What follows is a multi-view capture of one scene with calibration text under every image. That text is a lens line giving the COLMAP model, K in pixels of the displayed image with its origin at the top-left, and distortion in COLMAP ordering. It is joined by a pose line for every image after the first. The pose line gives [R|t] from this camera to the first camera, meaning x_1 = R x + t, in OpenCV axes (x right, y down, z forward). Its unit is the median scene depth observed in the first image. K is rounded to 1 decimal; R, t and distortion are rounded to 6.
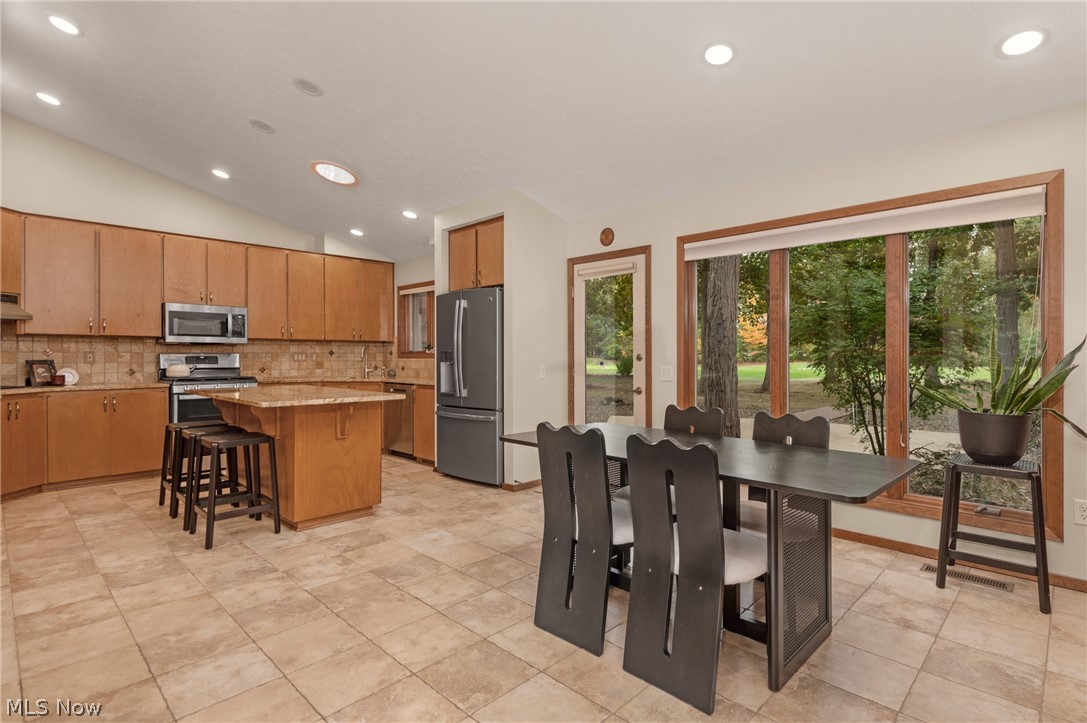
lens RADIAL K [[527.9, 0, 542.6], [0, 527.9, 356.5], [0, 0, 1]] dist [-0.000431, -0.000867]
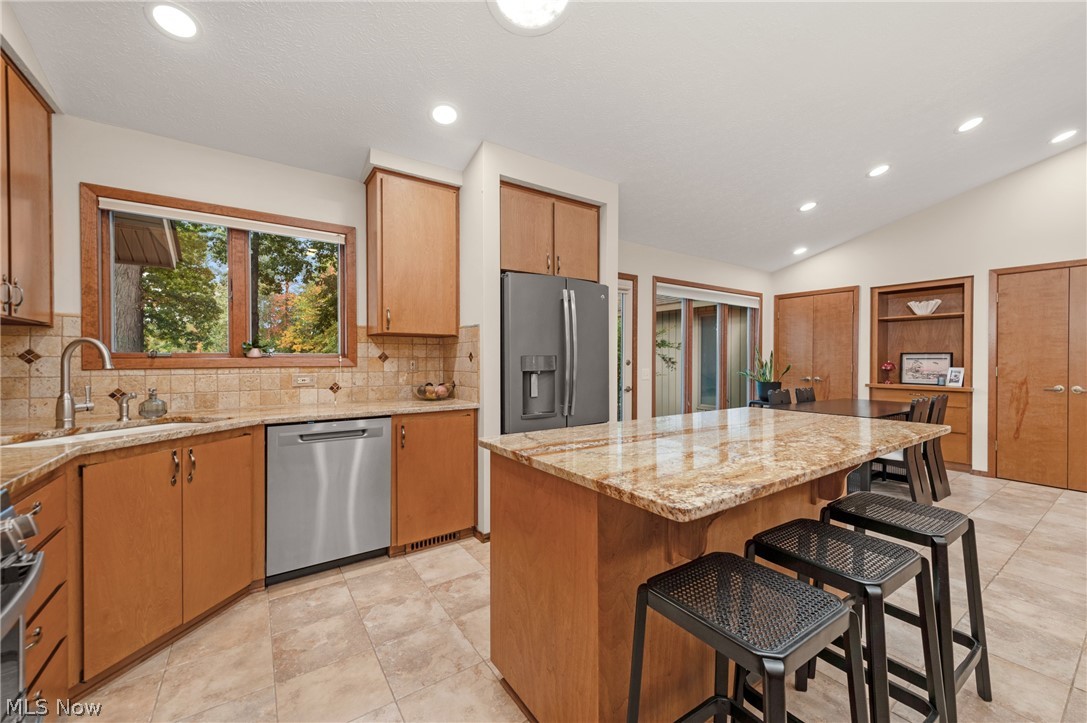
lens RADIAL K [[425.3, 0, 563.6], [0, 425.3, 359.8], [0, 0, 1]] dist [0.011082, -0.000646]
pose [[0.182368, -0.000484, 0.983230, -0.734630], [0.002776, 0.999996, -0.000023, -0.004462], [-0.983226, 0.002734, 0.182369, 0.849915]]
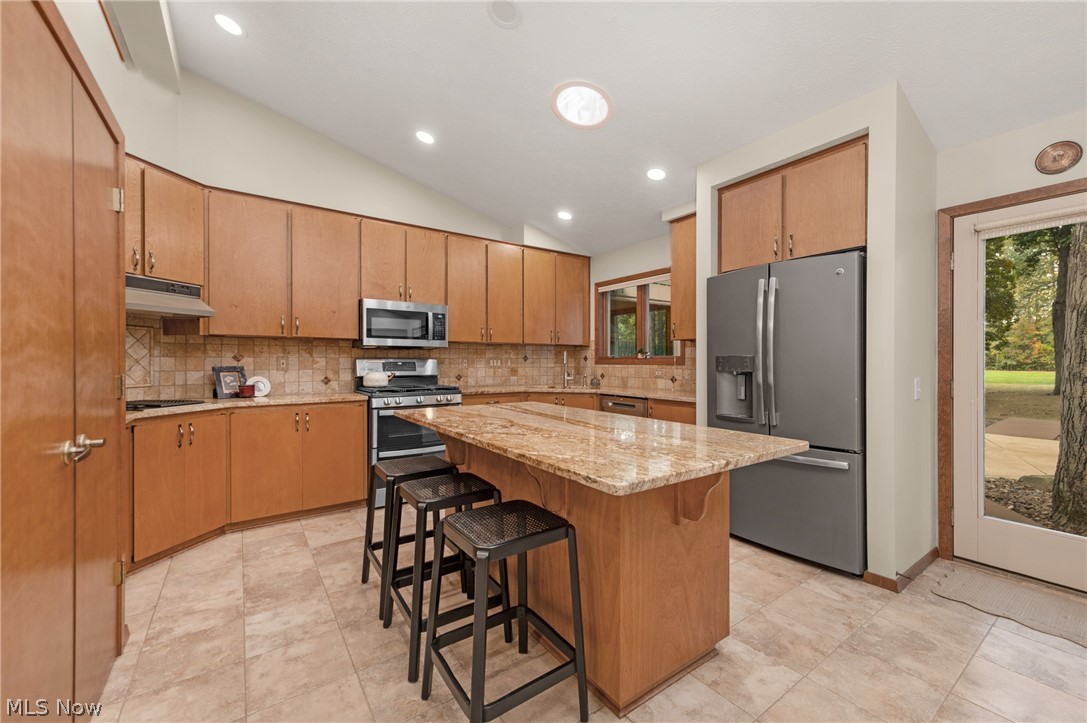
lens RADIAL K [[425.3, 0, 549.3], [0, 425.3, 361.8], [0, 0, 1]] dist [0.011082, -0.000646]
pose [[0.983359, 0.001984, -0.181661, -0.311916], [-0.001609, 0.999996, 0.002213, -0.003323], [0.181664, -0.001883, 0.983359, 0.402572]]
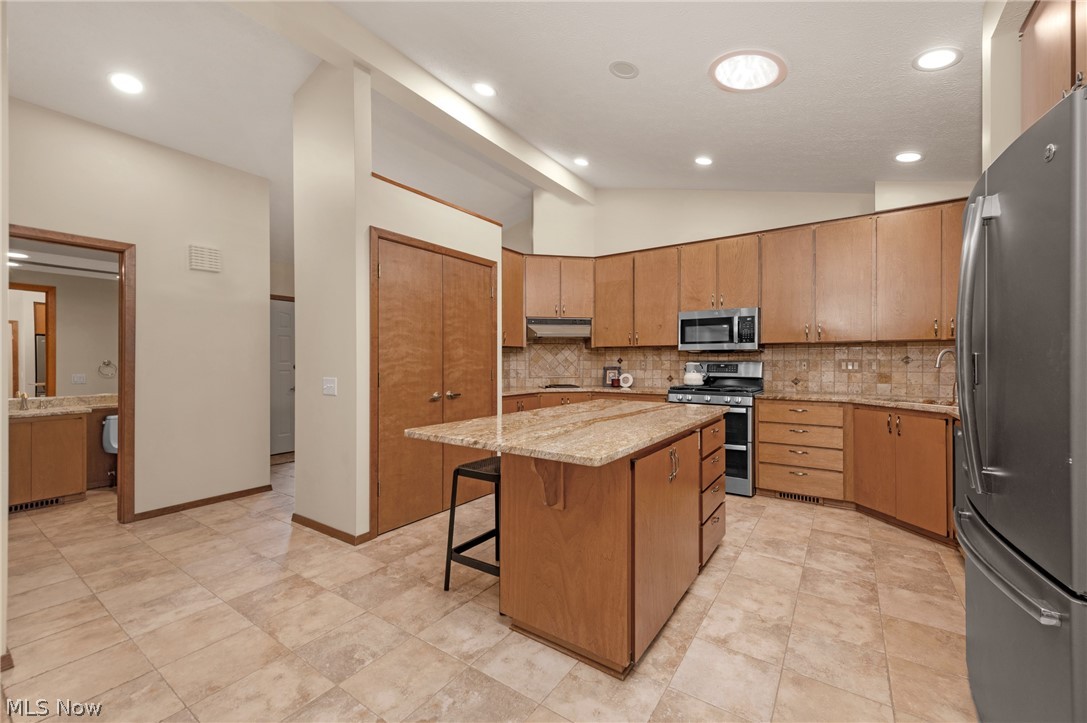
lens RADIAL K [[425.3, 0, 570.8], [0, 425.3, 360.4], [0, 0, 1]] dist [0.011082, -0.000646]
pose [[0.194810, -0.003580, -0.980834, 0.057767], [-0.001556, 0.999991, -0.003959, -0.004781], [0.980840, 0.002297, 0.194803, 0.660537]]
